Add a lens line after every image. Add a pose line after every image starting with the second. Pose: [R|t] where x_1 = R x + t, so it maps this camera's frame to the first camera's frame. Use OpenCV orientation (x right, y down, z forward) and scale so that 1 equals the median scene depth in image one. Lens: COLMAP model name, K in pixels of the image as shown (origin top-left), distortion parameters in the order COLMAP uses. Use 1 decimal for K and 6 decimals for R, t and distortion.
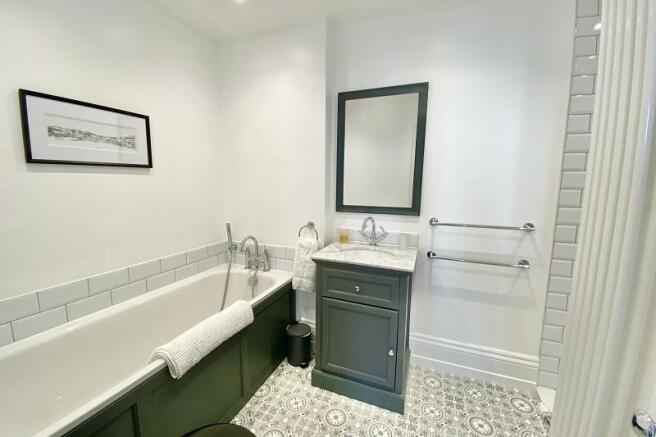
lens RADIAL K [[264.0, 0, 325.1], [0, 264.0, 219.2], [0, 0, 1]] dist [0.003029, -0.013322]
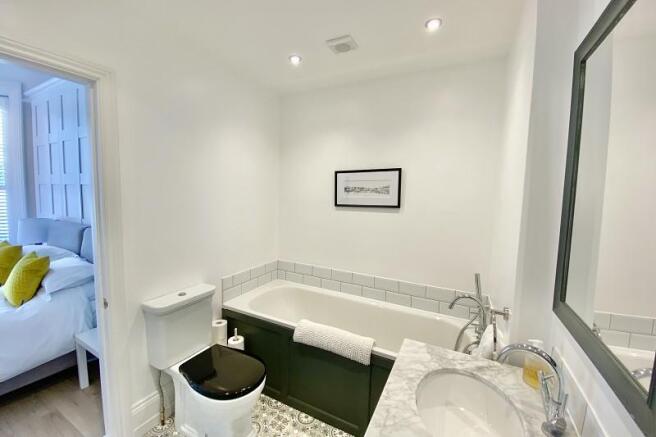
lens RADIAL K [[264.0, 0, 325.1], [0, 264.0, 219.2], [0, 0, 1]] dist [0.003029, -0.013322]
pose [[-0.094957, 0.083315, -0.991989, 0.708369], [-0.149888, 0.983935, 0.096987, -0.237943], [0.984132, 0.157897, -0.080944, 0.854975]]
